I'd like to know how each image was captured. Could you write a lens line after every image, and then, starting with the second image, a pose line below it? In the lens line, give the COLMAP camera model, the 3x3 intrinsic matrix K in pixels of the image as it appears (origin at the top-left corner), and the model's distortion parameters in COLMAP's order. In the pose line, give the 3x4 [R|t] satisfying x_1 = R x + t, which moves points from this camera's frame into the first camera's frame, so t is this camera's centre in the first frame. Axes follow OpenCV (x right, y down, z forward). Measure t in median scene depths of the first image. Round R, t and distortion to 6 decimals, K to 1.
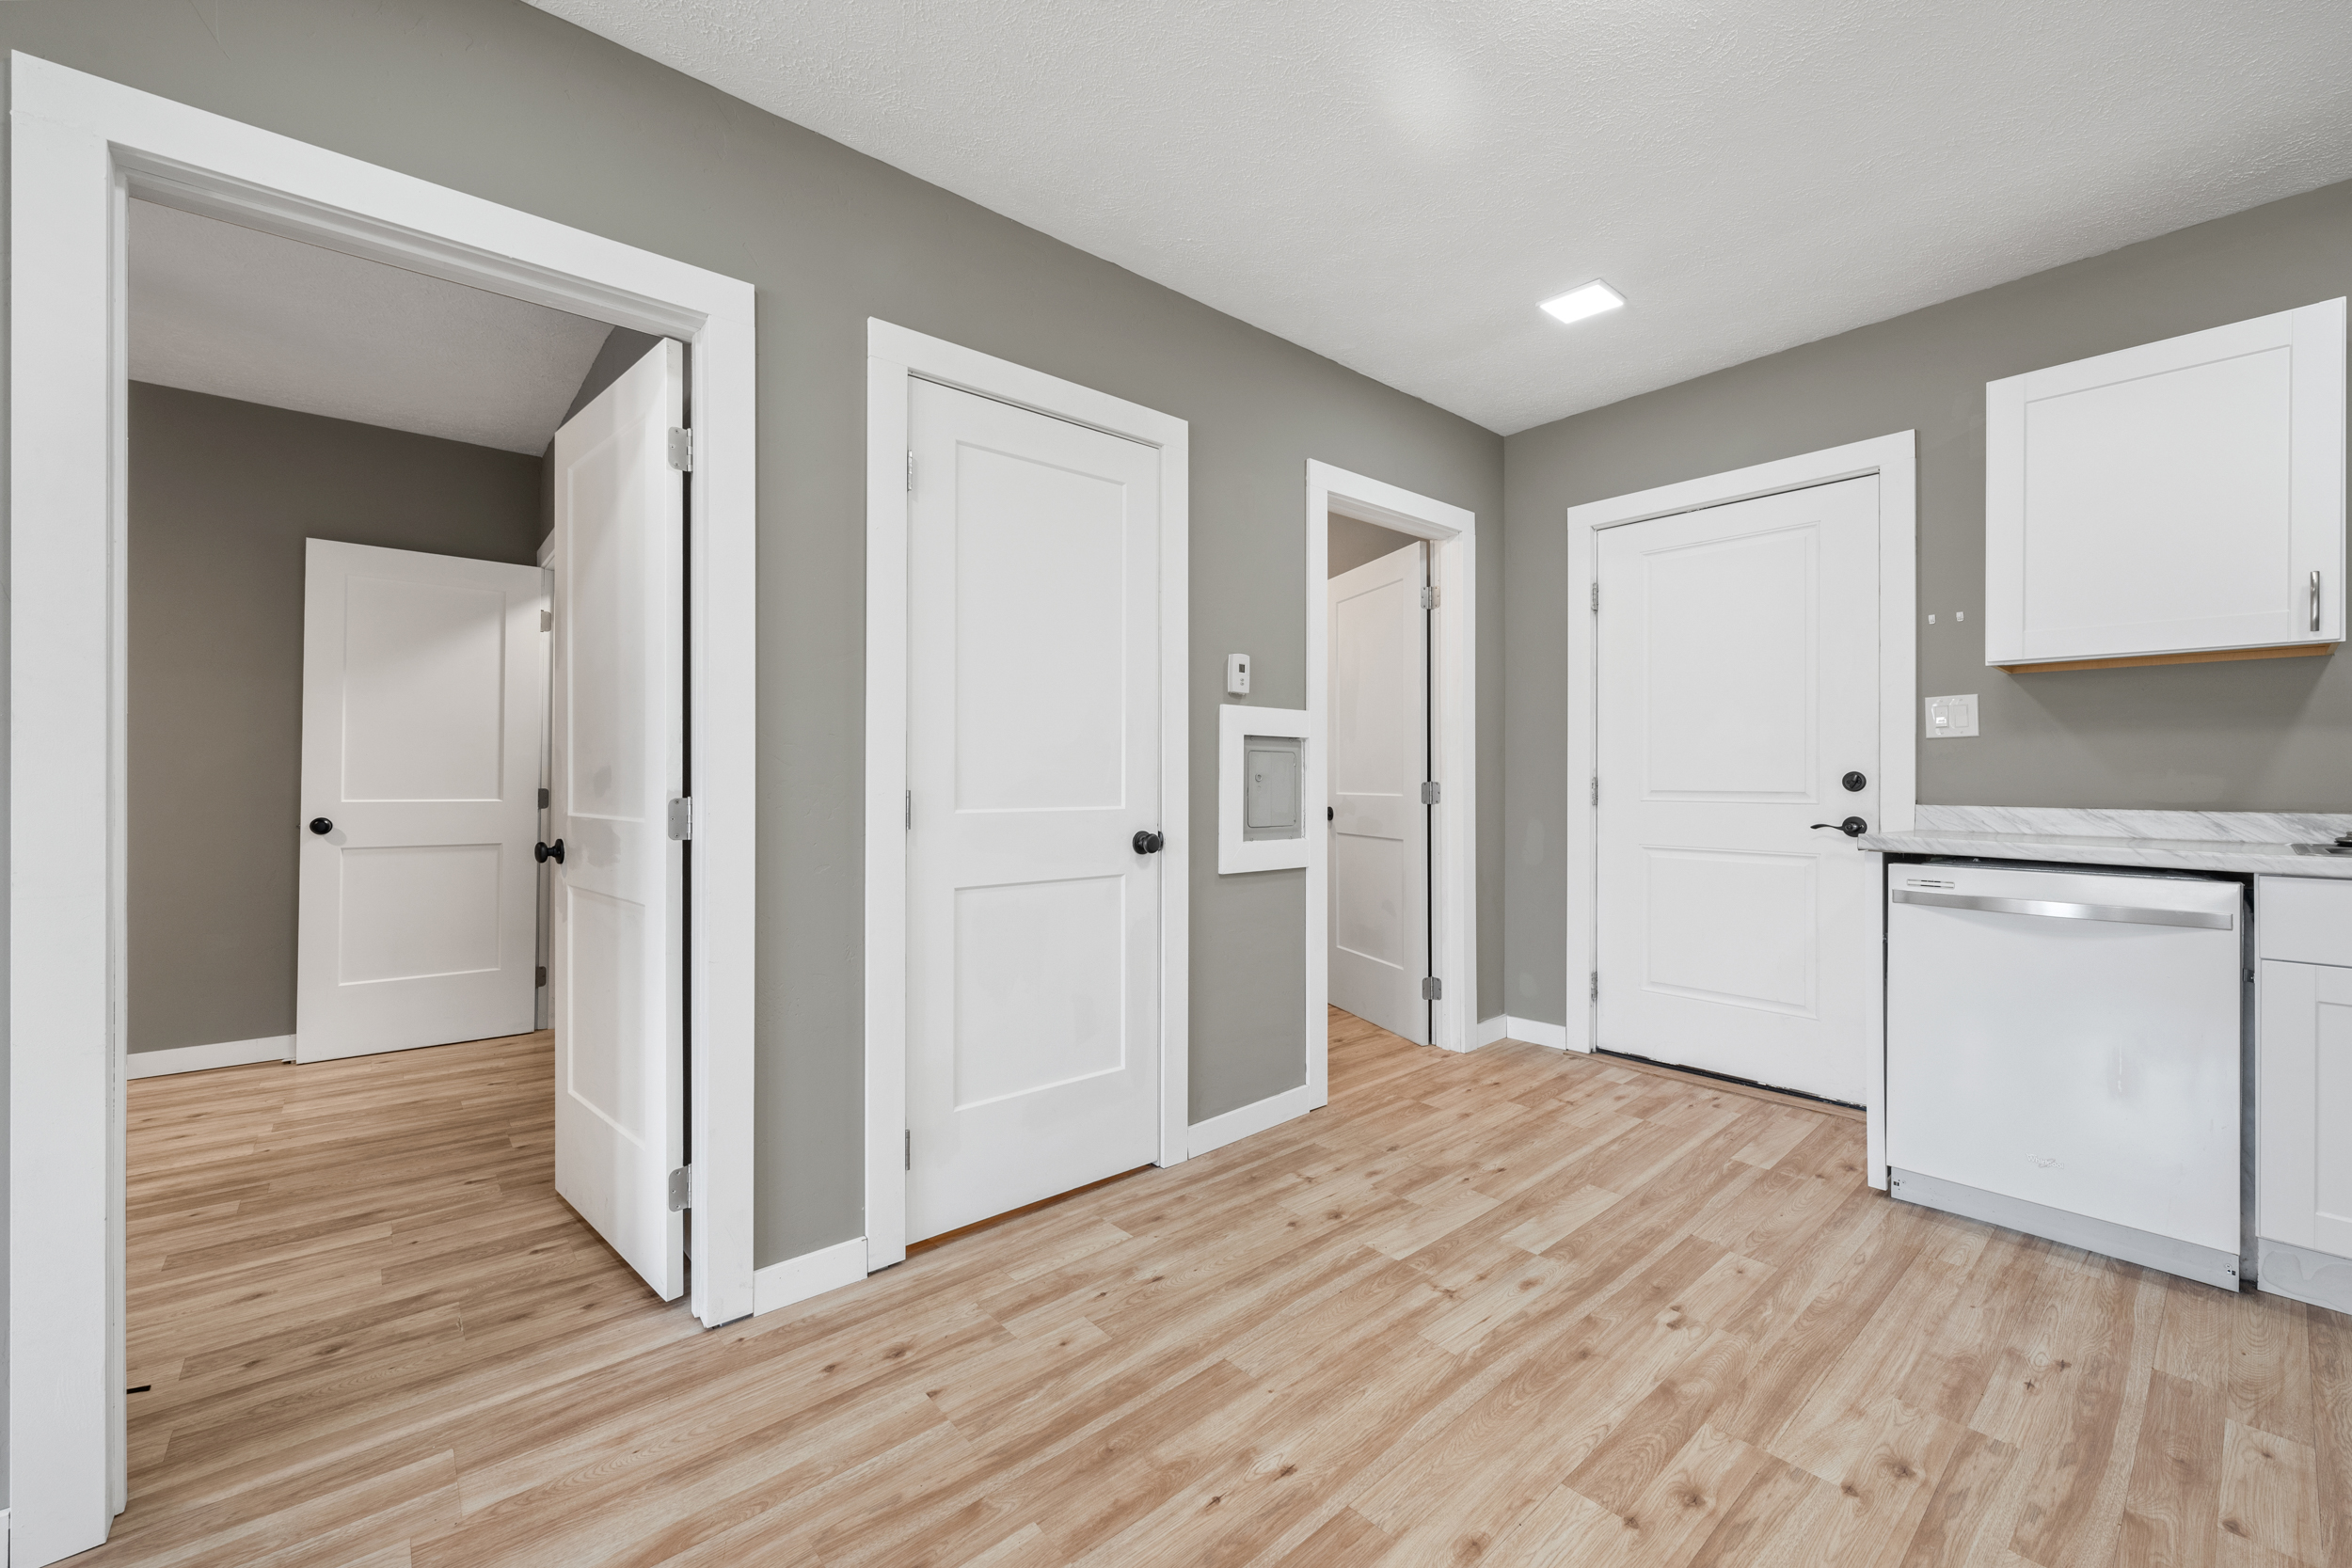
lens RADIAL K [[947.2, 0, 1169.3], [0, 947.2, 776.0], [0, 0, 1]] dist [-0.007286, 0.001828]
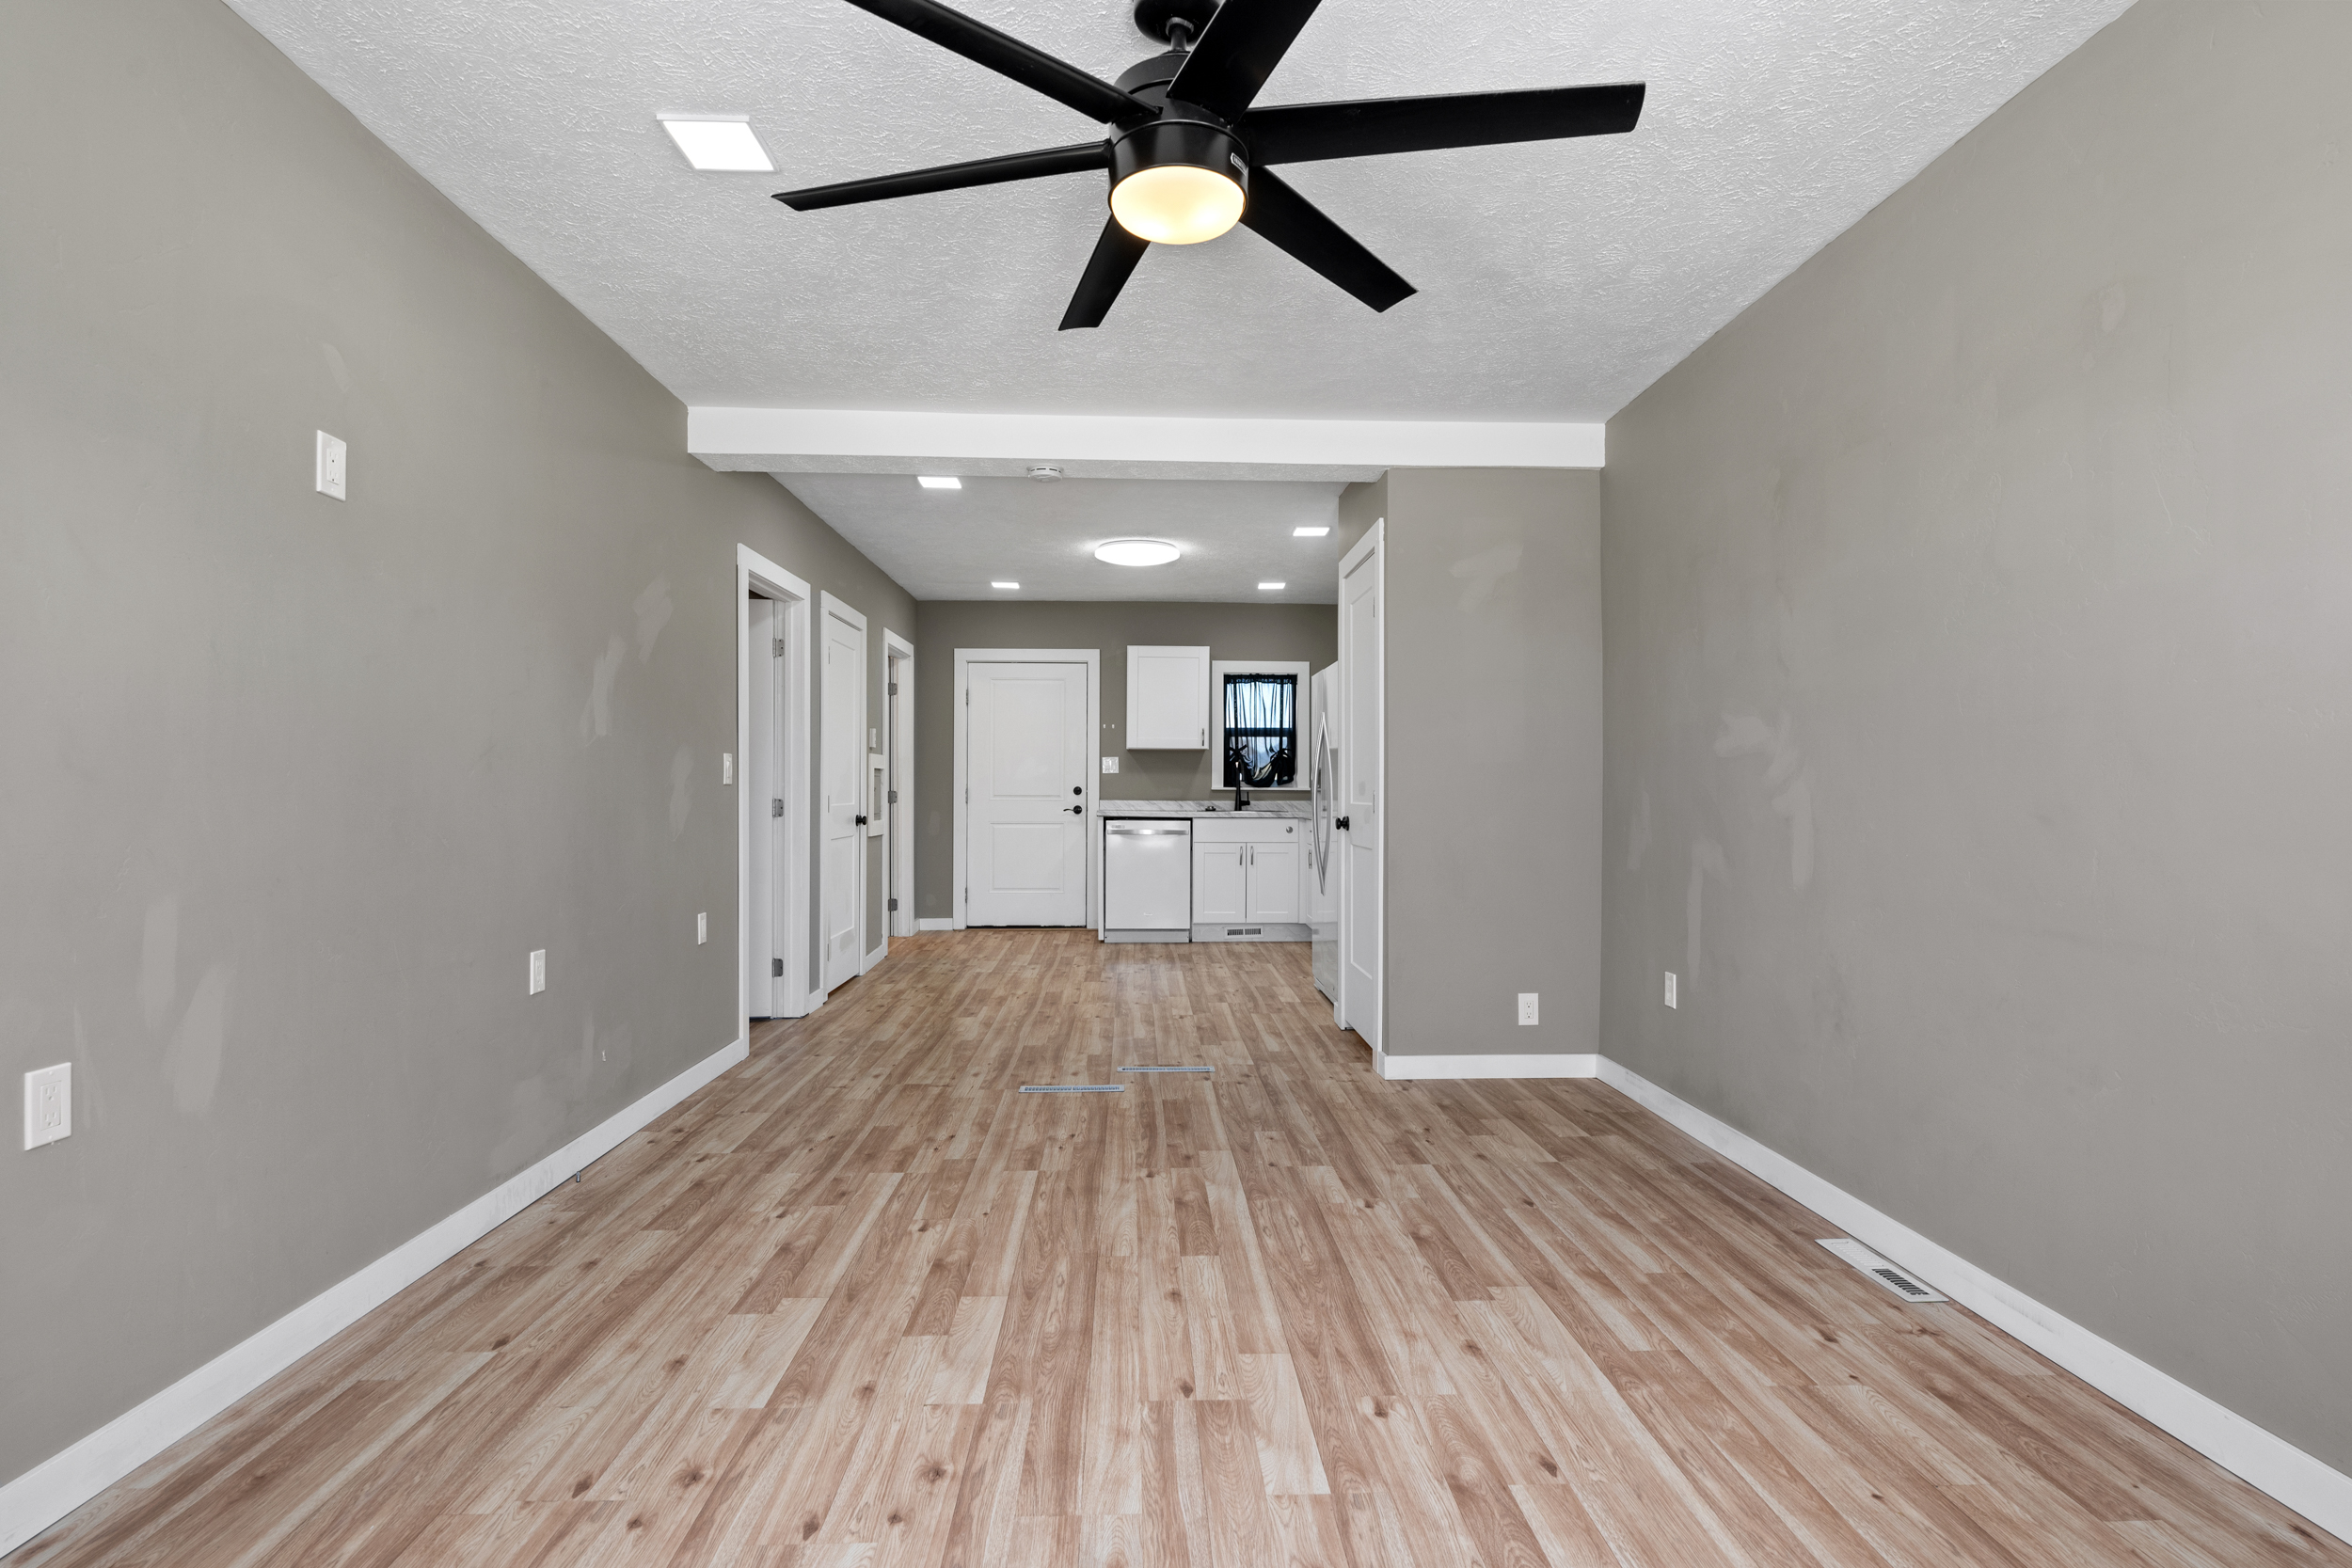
lens RADIAL K [[1148.8, 0, 1191.3], [0, 1148.8, 784.7], [0, 0, 1]] dist [-0.005562, 0.002633]
pose [[0.608574, 0.002274, 0.793494, -1.451049], [-0.005224, 0.999986, 0.001141, -0.014284], [-0.793480, -0.004839, 0.608578, -1.028644]]
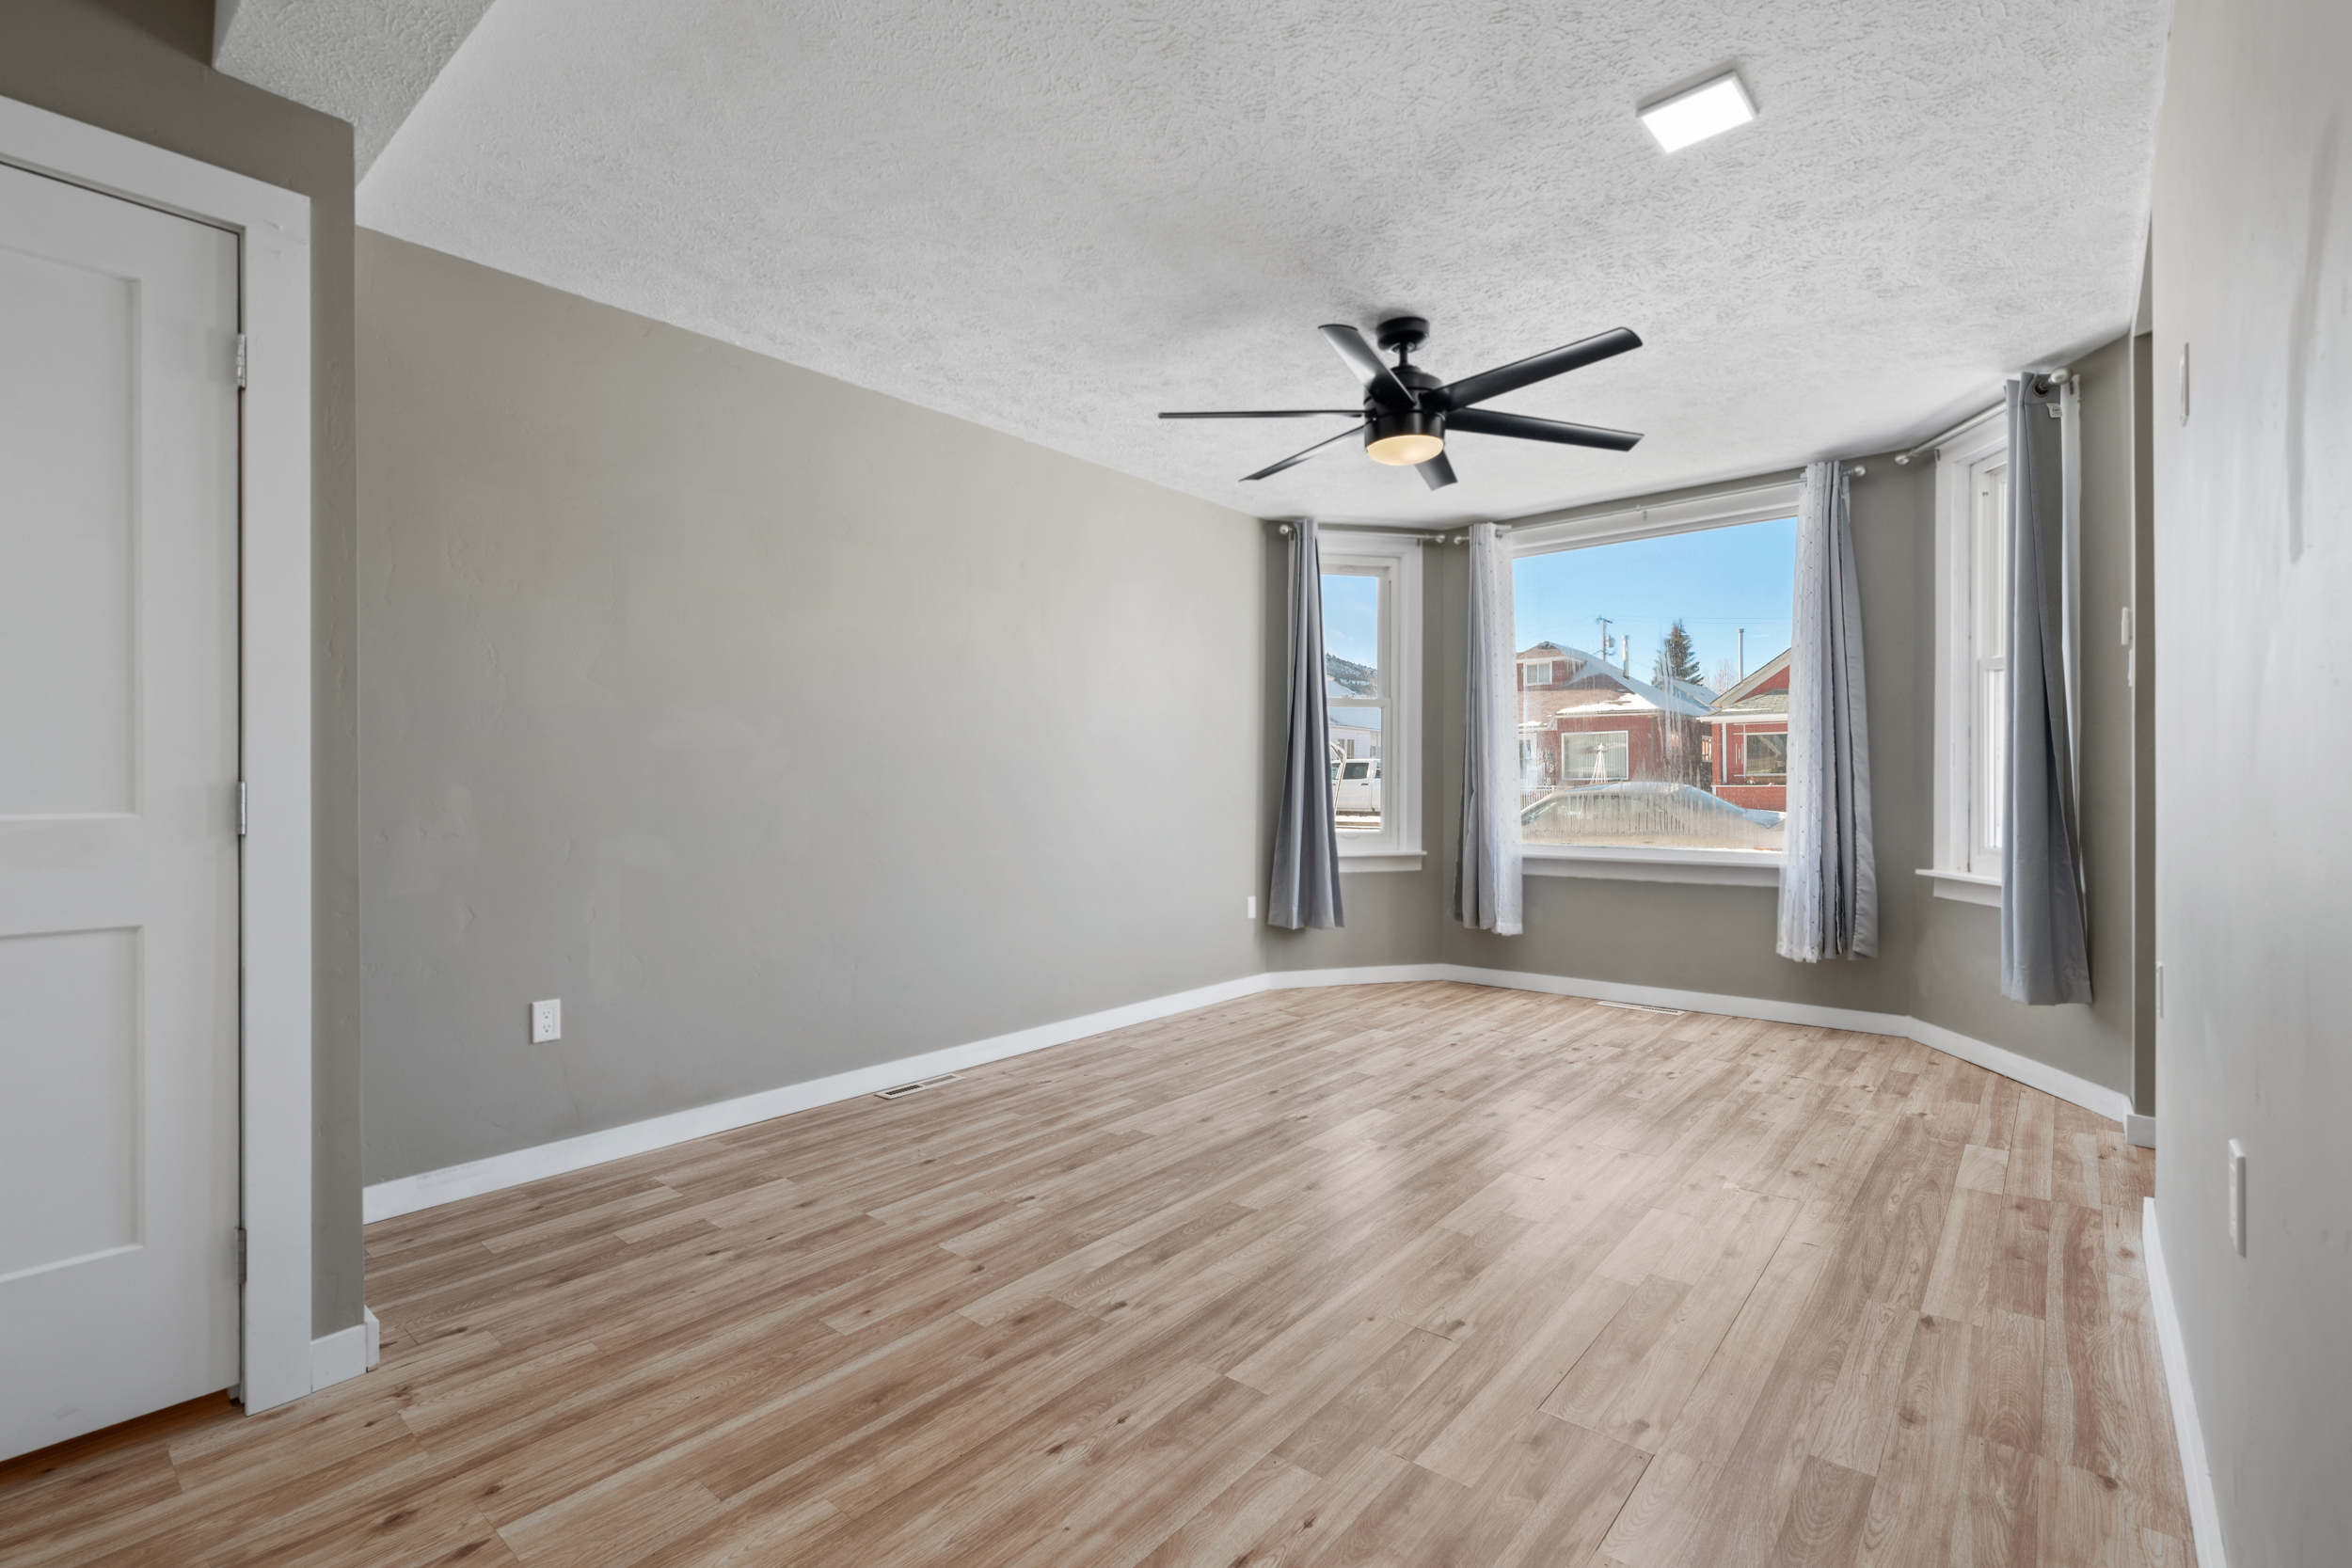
lens RADIAL K [[1045.9, 0, 1187.1], [0, 1045.9, 792.4], [0, 0, 1]] dist [-0.003663, 0.000644]
pose [[-0.985997, 0.005238, -0.166681, -0.486132], [0.005356, 0.999986, -0.000261, 0.006081], [0.166677, -0.001150, -0.986011, 0.460295]]
